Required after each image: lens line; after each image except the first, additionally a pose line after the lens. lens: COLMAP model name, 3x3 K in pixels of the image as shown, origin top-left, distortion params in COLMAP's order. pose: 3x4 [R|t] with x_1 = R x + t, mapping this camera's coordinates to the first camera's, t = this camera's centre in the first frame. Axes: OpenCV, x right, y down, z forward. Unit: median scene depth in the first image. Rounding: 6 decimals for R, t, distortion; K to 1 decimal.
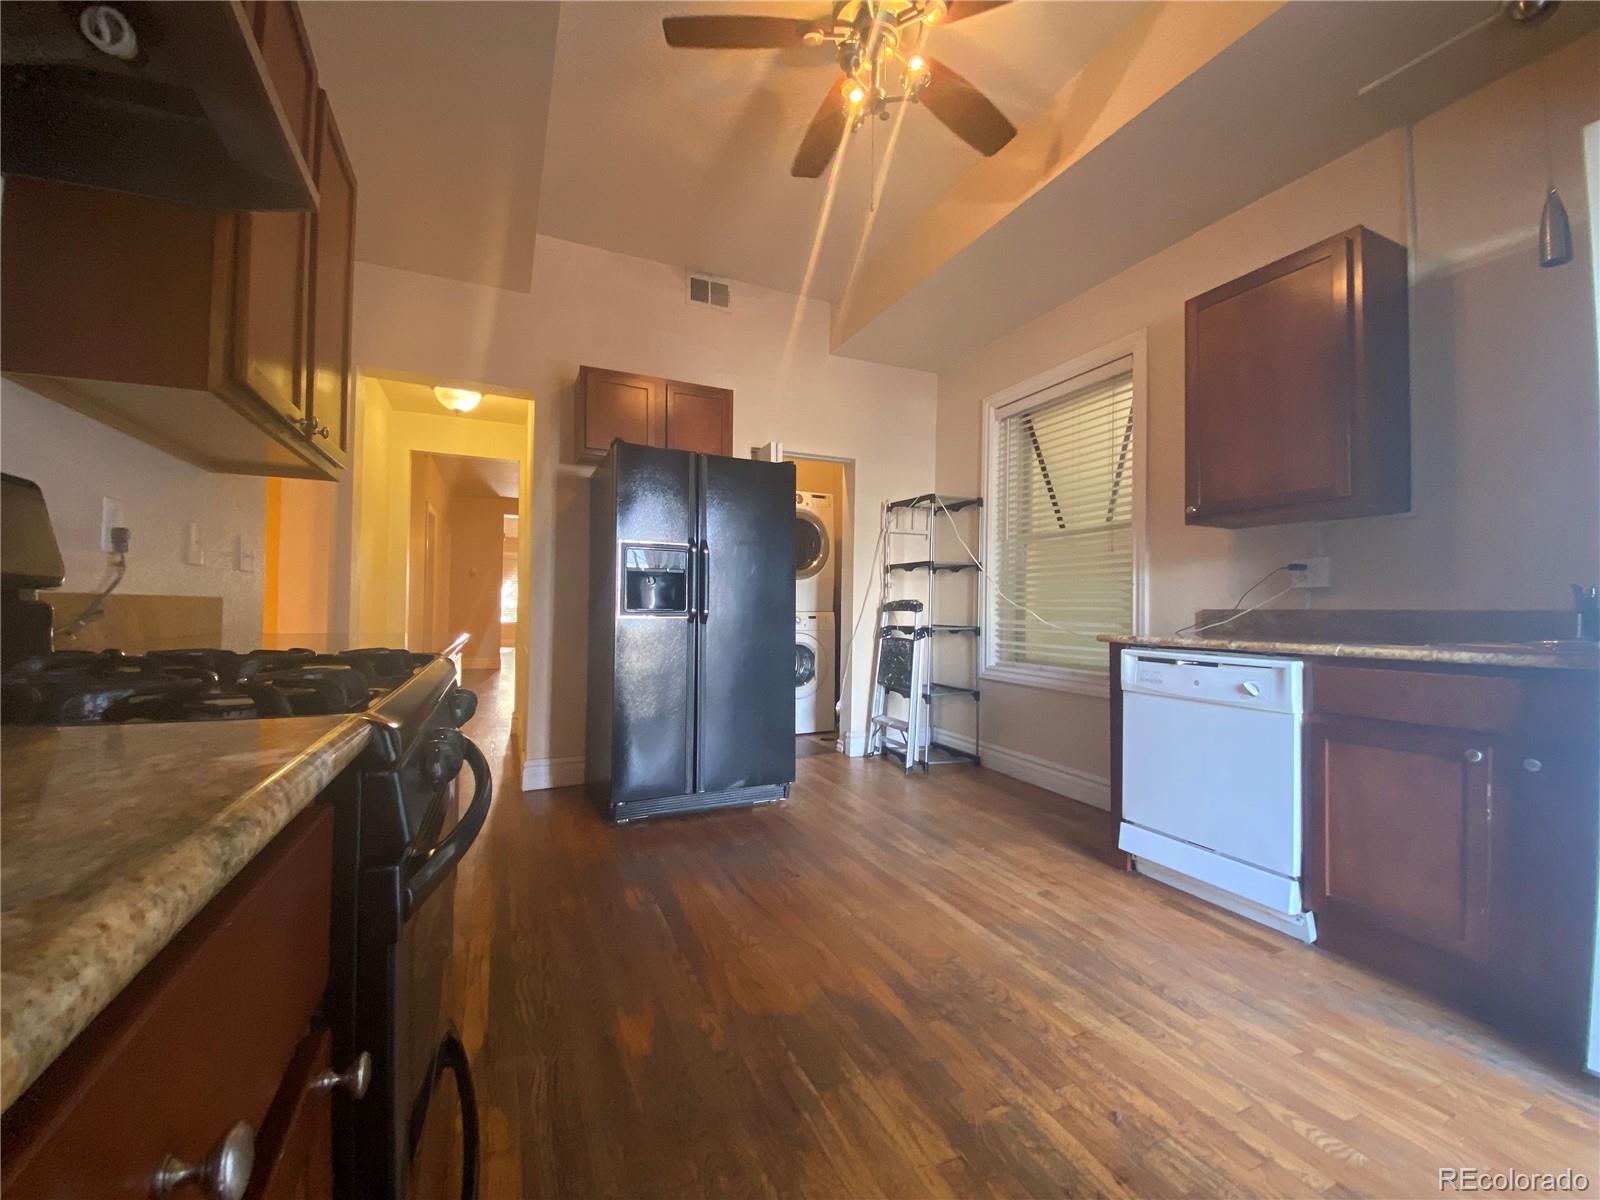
lens RADIAL K [[649.9, 0, 795.0], [0, 649.9, 594.6], [0, 0, 1]] dist [0.020288, -0.018457]
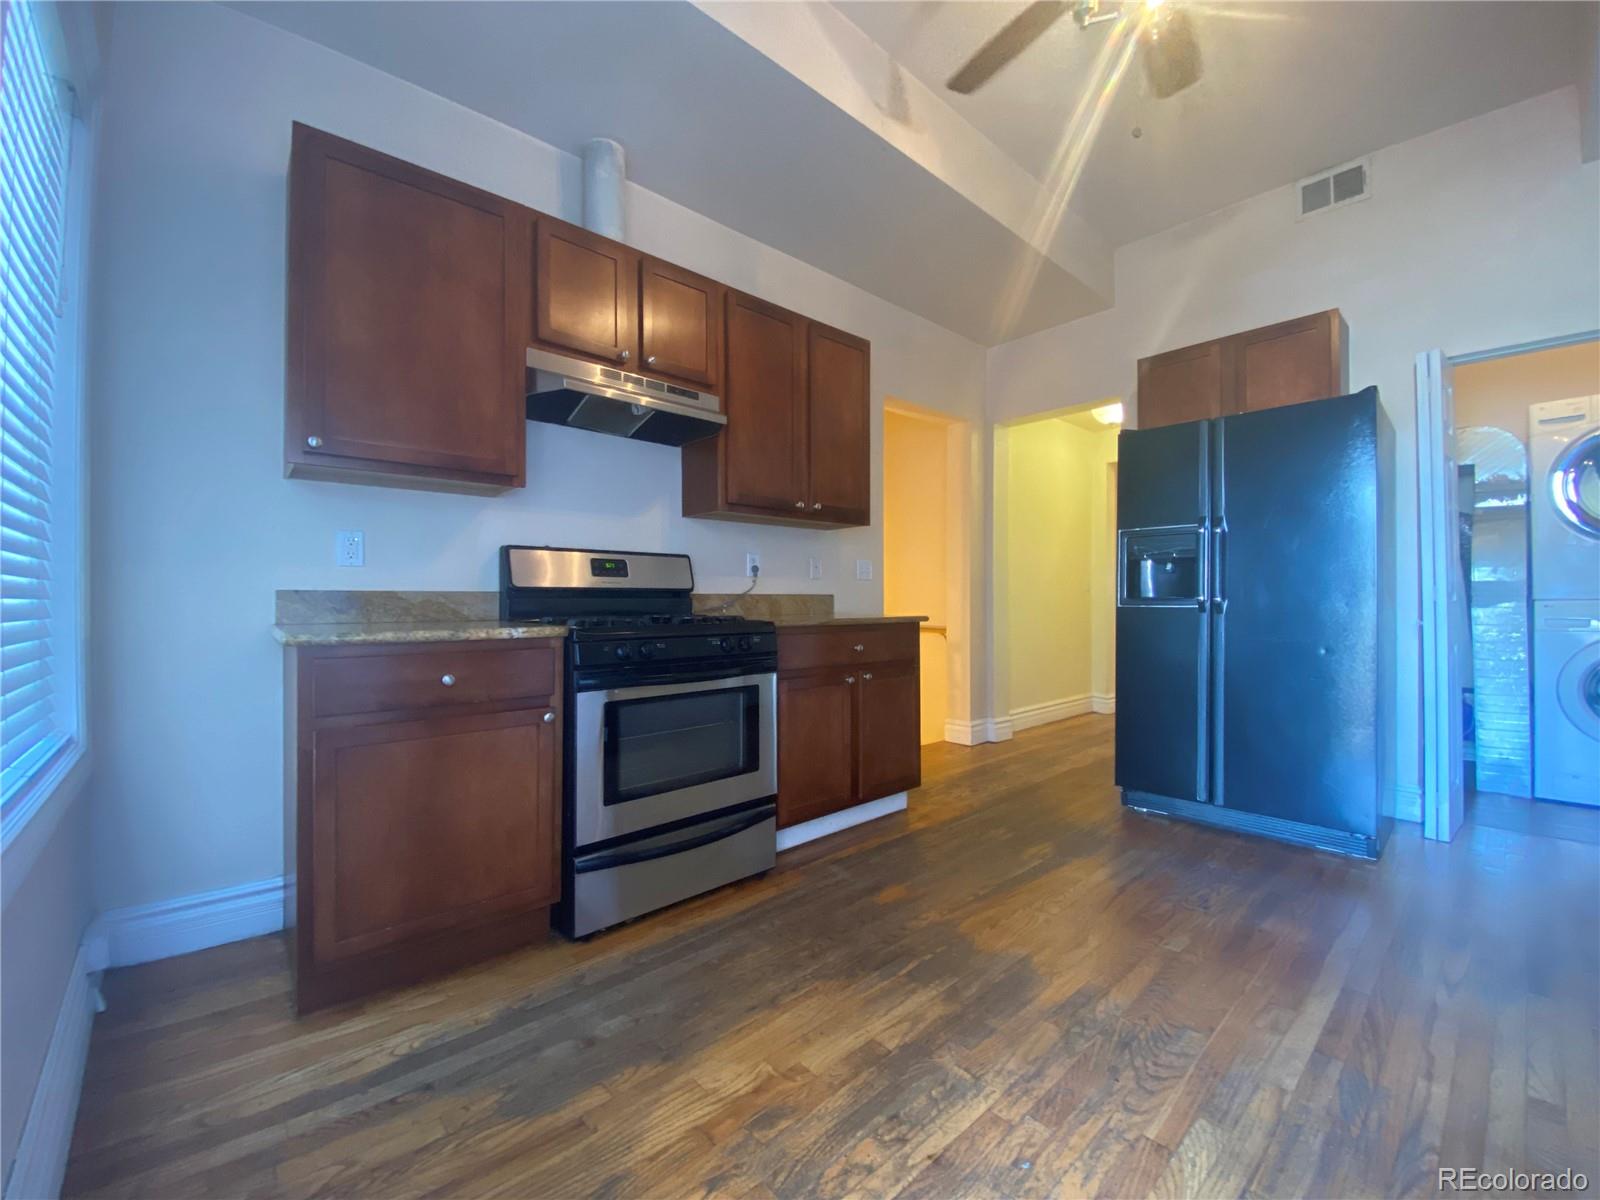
lens RADIAL K [[649.9, 0, 795.0], [0, 649.9, 594.6], [0, 0, 1]] dist [0.020288, -0.018457]
pose [[0.297954, -0.023044, -0.954302, 0.824348], [0.025244, 0.999549, -0.016255, 0.029059], [0.954246, -0.019247, 0.298401, 0.302093]]
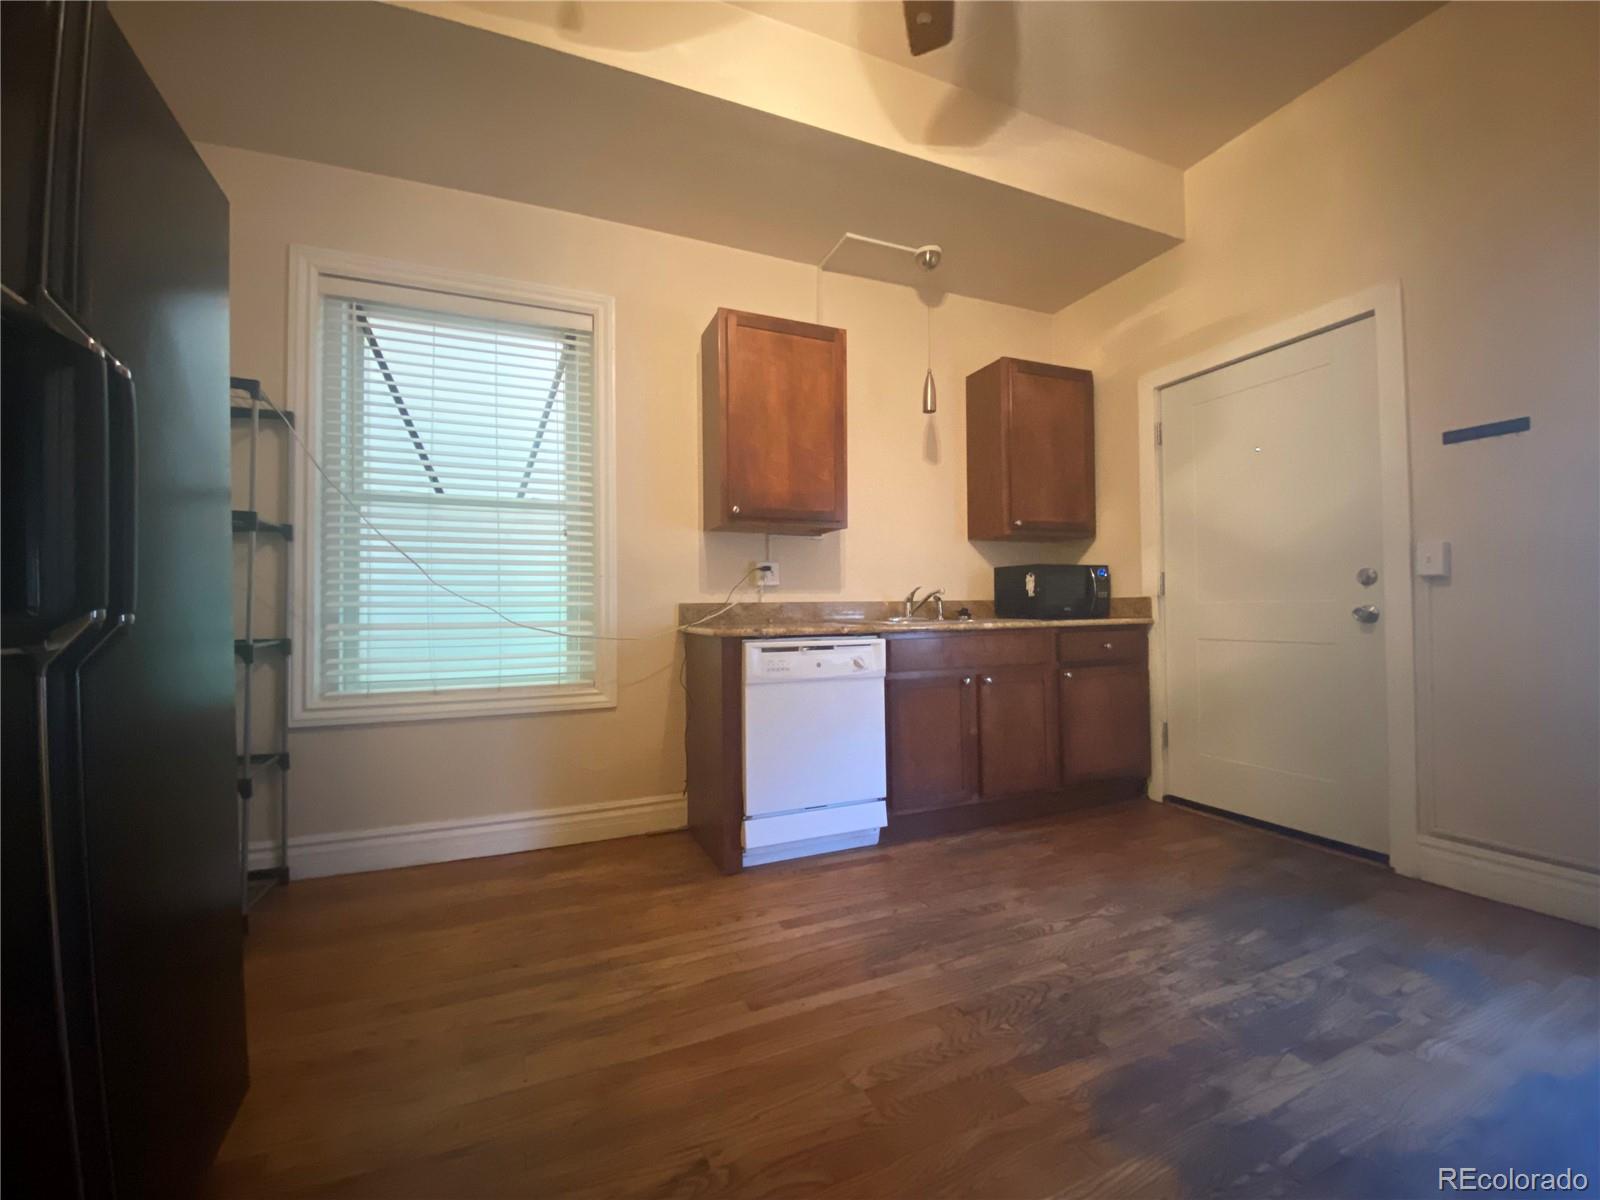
lens RADIAL K [[649.9, 0, 795.0], [0, 649.9, 594.6], [0, 0, 1]] dist [0.020288, -0.018457]
pose [[0.018459, 0.014473, 0.999725, -0.586007], [-0.009870, 0.999849, -0.014293, 0.032431], [-0.999781, -0.009603, 0.018599, 1.150674]]
